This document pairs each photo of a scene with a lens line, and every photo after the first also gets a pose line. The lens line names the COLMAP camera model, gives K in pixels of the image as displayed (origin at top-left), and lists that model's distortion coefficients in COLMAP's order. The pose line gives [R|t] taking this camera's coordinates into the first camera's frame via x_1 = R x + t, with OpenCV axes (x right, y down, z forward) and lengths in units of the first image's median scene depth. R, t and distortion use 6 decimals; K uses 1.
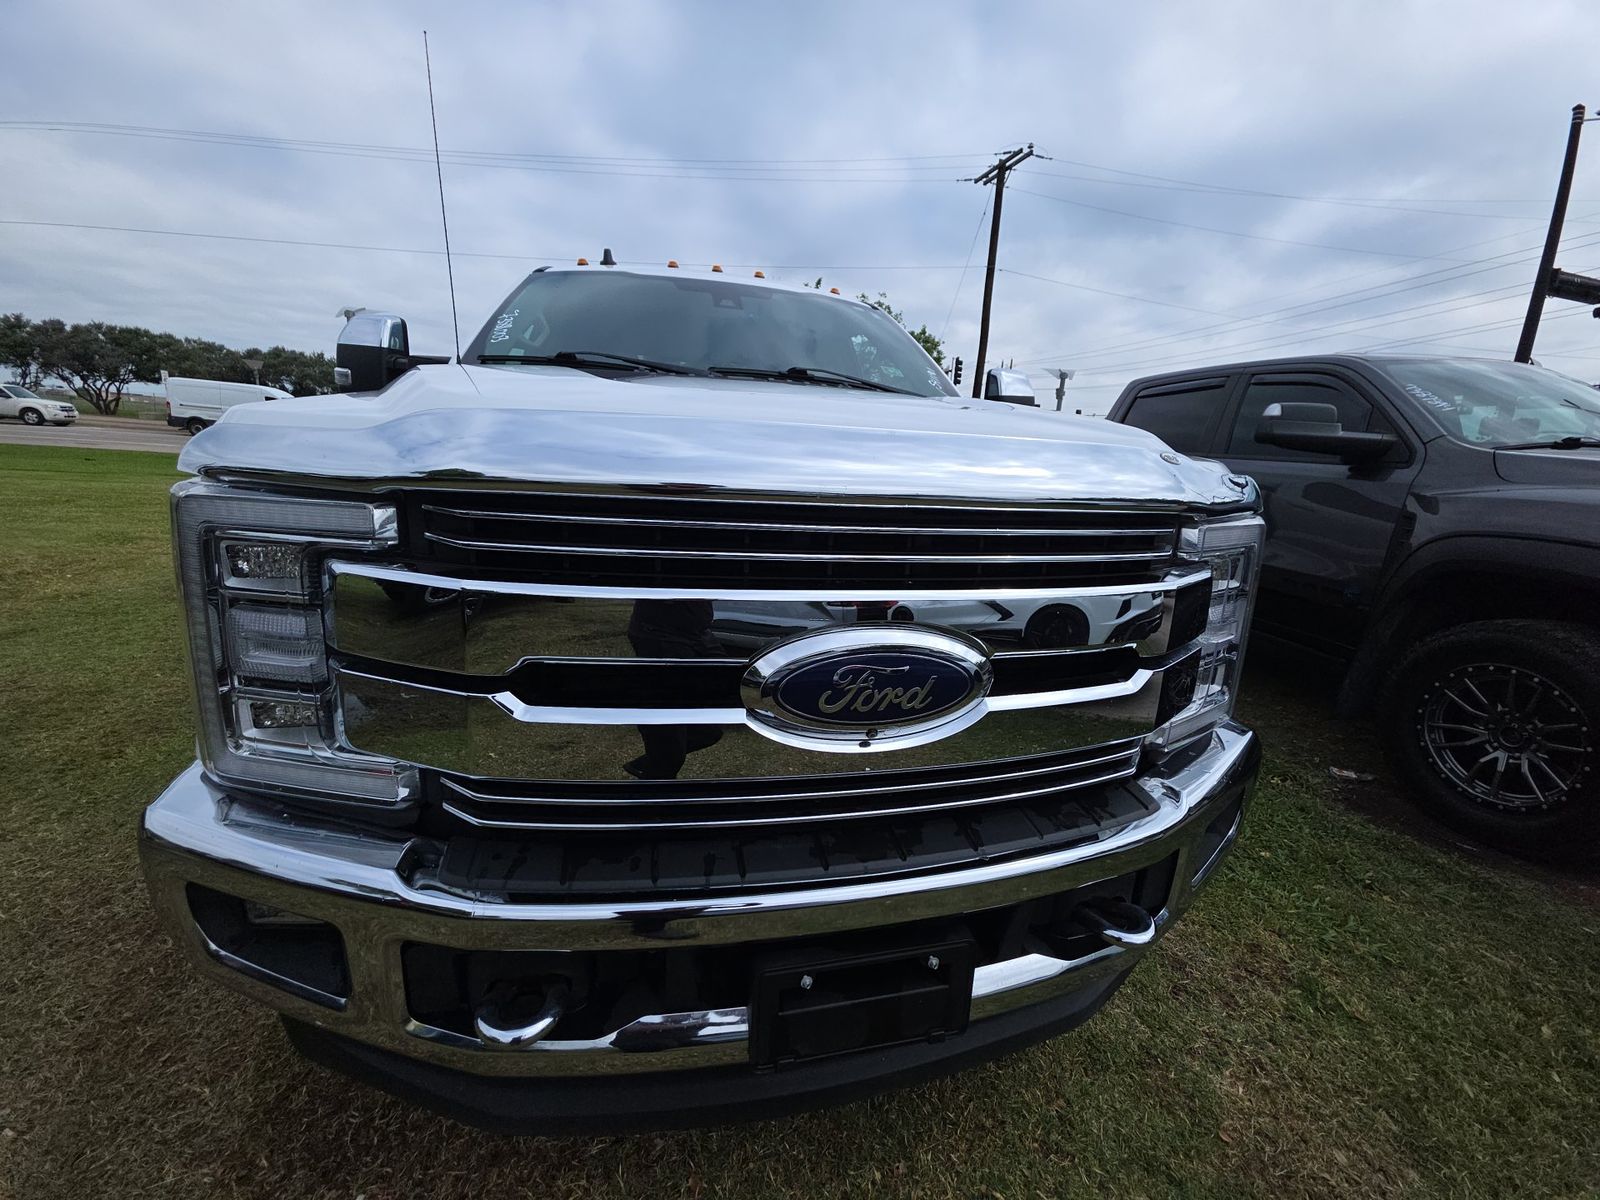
lens RADIAL K [[634.4, 0, 800.0], [0, 634.4, 600.0], [0, 0, 1]] dist [0.015267, -0.010511]
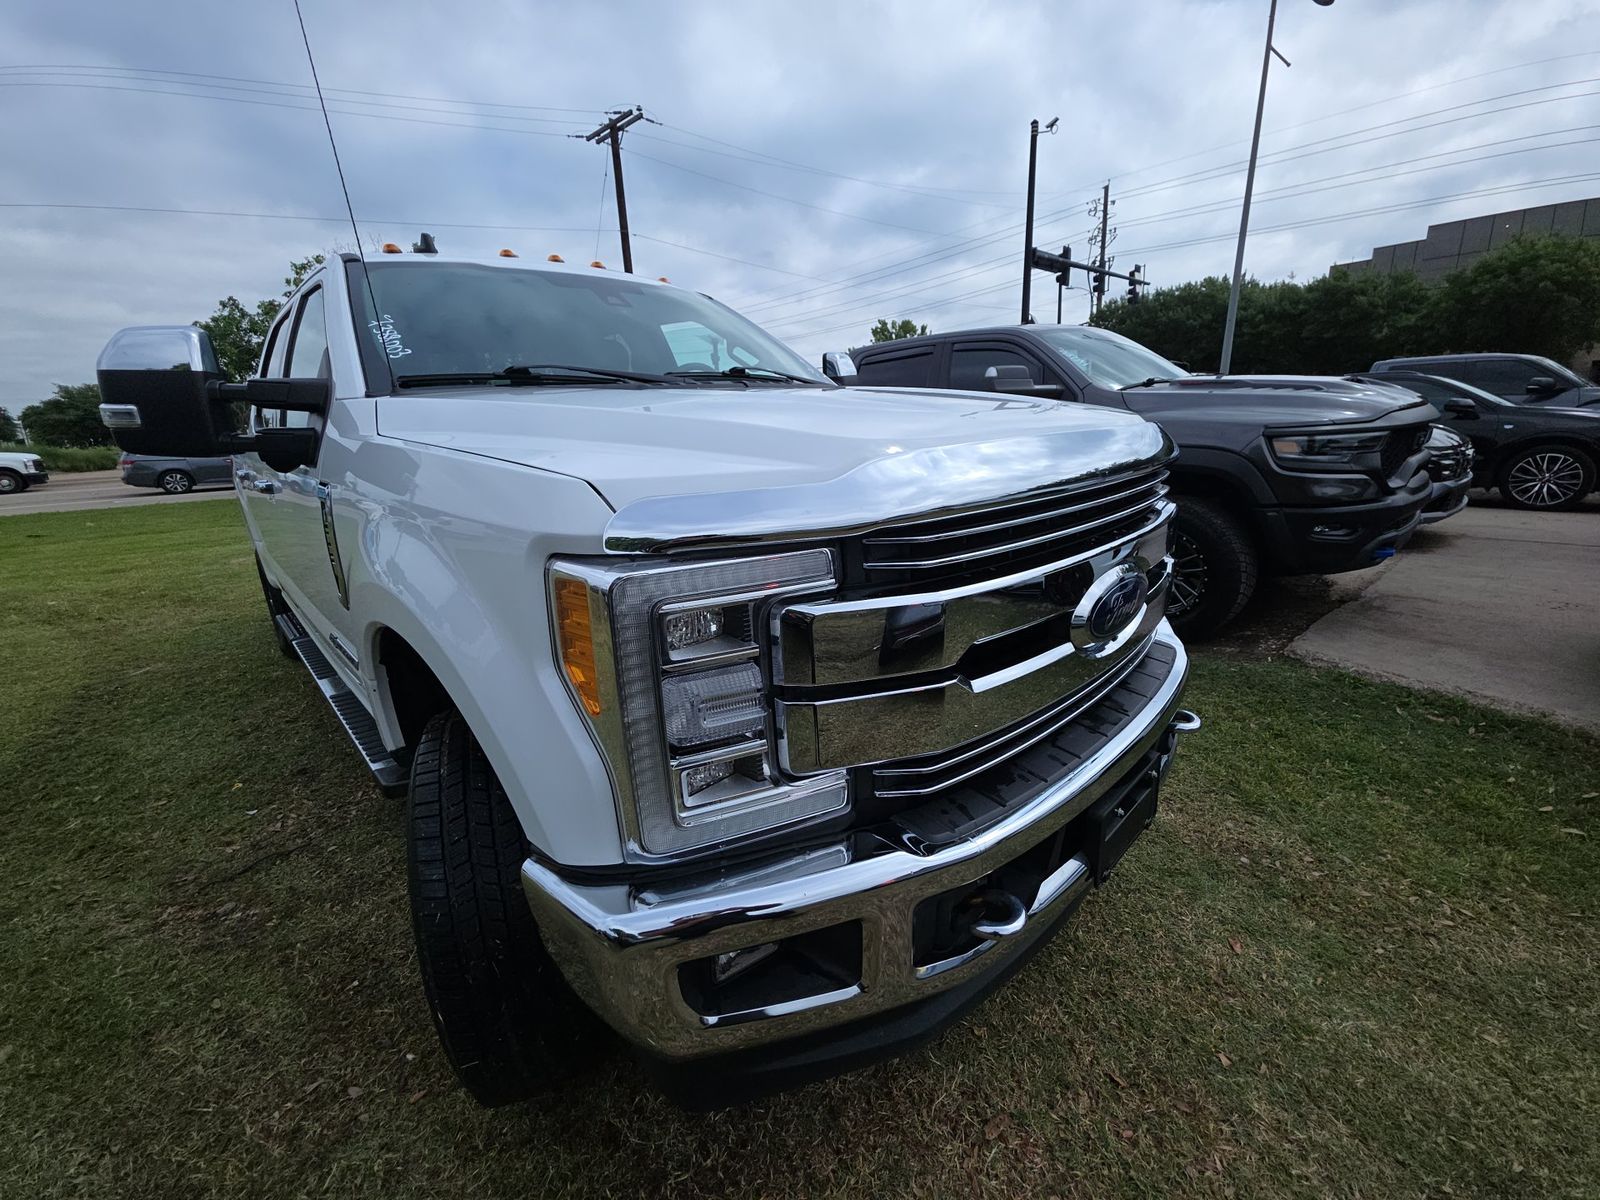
lens RADIAL K [[640.7, 0, 815.3], [0, 640.7, 600.3], [0, 0, 1]] dist [0.013542, -0.009830]
pose [[0.865781, -0.220830, 0.449062, -0.506799], [0.201954, 0.975231, 0.090217, -0.068956], [-0.457862, 0.012582, 0.888934, 0.007666]]
